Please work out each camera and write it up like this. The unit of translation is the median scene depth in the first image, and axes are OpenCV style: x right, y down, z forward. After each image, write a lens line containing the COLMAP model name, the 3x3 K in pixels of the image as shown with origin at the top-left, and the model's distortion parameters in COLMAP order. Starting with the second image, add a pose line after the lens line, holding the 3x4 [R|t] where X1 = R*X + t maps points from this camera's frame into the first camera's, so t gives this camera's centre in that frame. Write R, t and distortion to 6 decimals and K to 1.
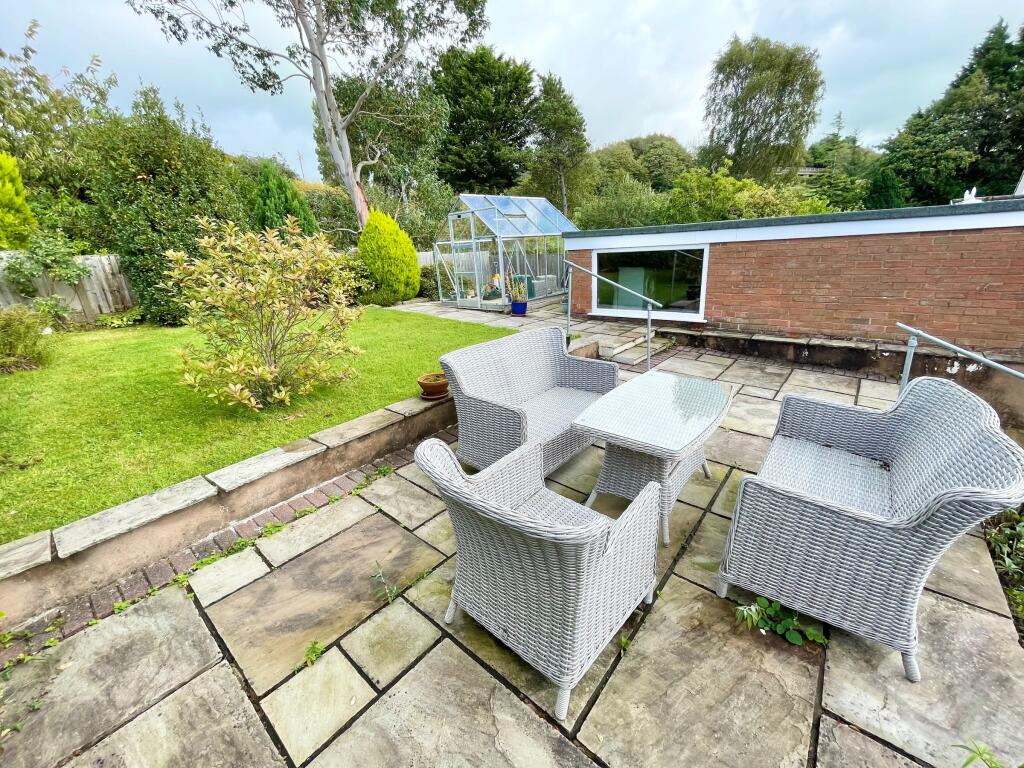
lens RADIAL K [[415.3, 0, 510.3], [0, 415.3, 383.0], [0, 0, 1]] dist [-0.005117, -0.000266]
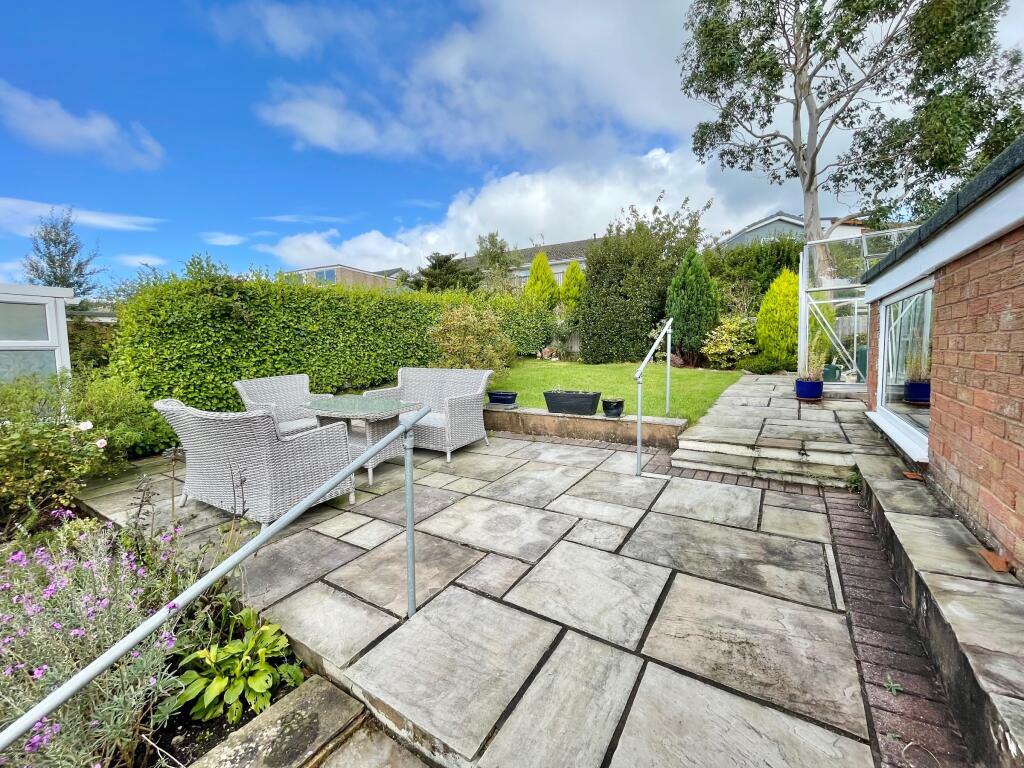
lens RADIAL K [[415.3, 0, 510.8], [0, 415.3, 383.2], [0, 0, 1]] dist [-0.005117, -0.000266]
pose [[0.122756, 0.131131, -0.983736, 0.513514], [-0.287683, 0.953375, 0.091185, -0.088882], [0.949826, 0.271811, 0.154756, 0.341991]]
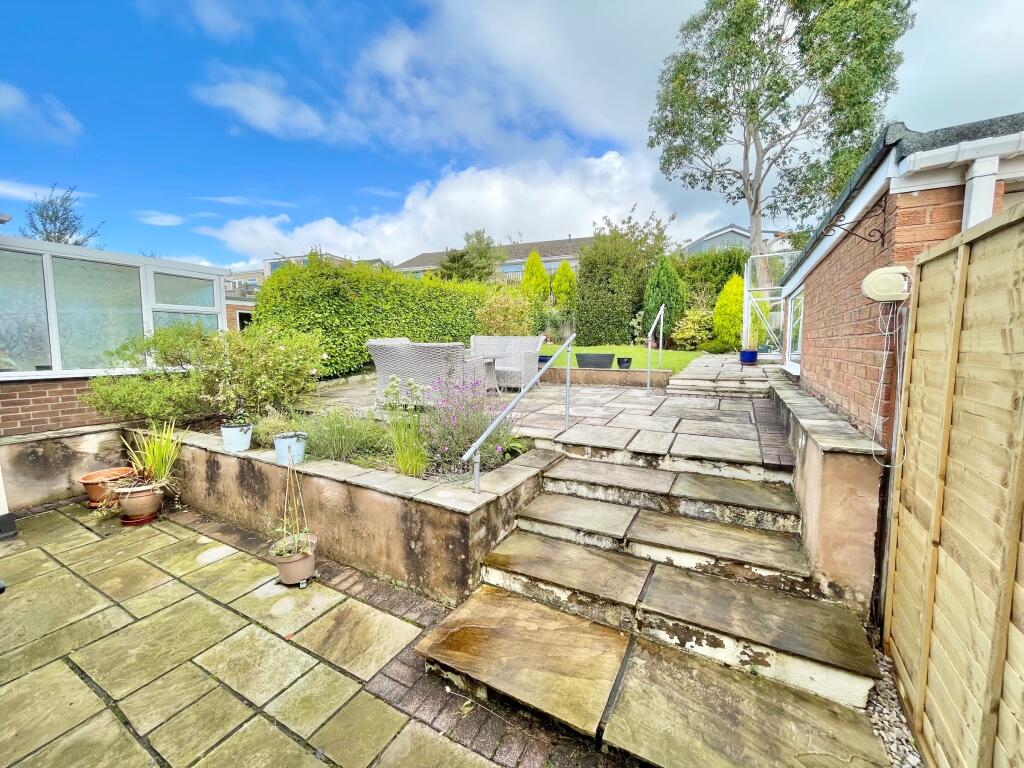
lens RADIAL K [[415.3, 0, 508.8], [0, 415.3, 382.4], [0, 0, 1]] dist [-0.005117, -0.000266]
pose [[0.207322, 0.143344, -0.967714, 0.720016], [-0.309448, 0.948022, 0.074131, -0.012326], [0.928041, 0.284088, 0.240903, 0.186785]]
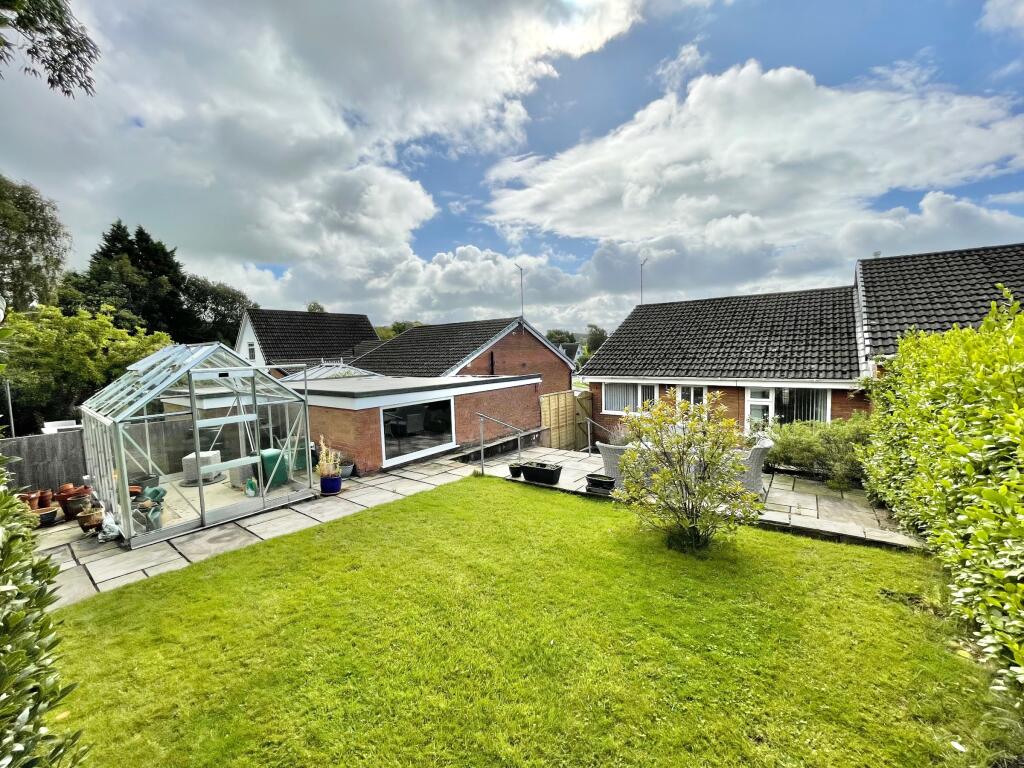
lens RADIAL K [[415.3, 0, 515.6], [0, 415.3, 384.4], [0, 0, 1]] dist [-0.005117, -0.000266]
pose [[-0.081327, -0.016838, 0.996545, -0.640368], [0.344669, 0.937694, 0.043972, -0.221147], [-0.935195, 0.347054, -0.070456, 0.535338]]
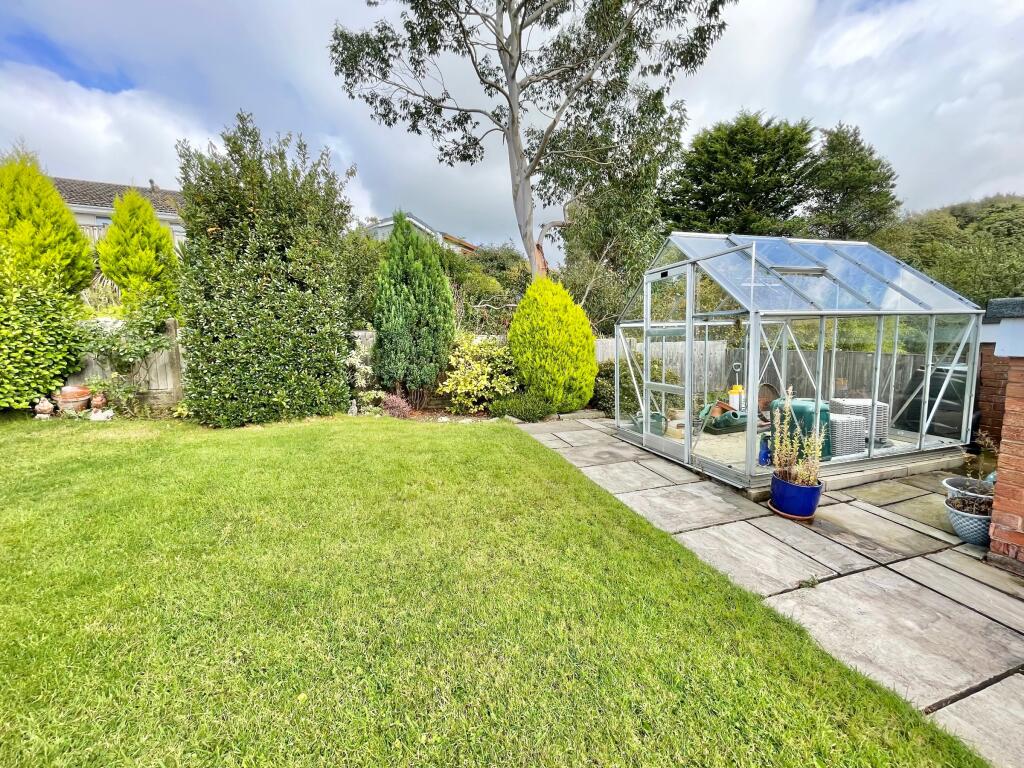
lens RADIAL K [[415.3, 0, 510.3], [0, 415.3, 384.5], [0, 0, 1]] dist [-0.005117, -0.000266]
pose [[0.861690, 0.095221, -0.498420, -0.019265], [-0.186241, 0.973034, -0.136086, -0.144338], [0.472021, 0.210090, 0.856188, 0.433391]]
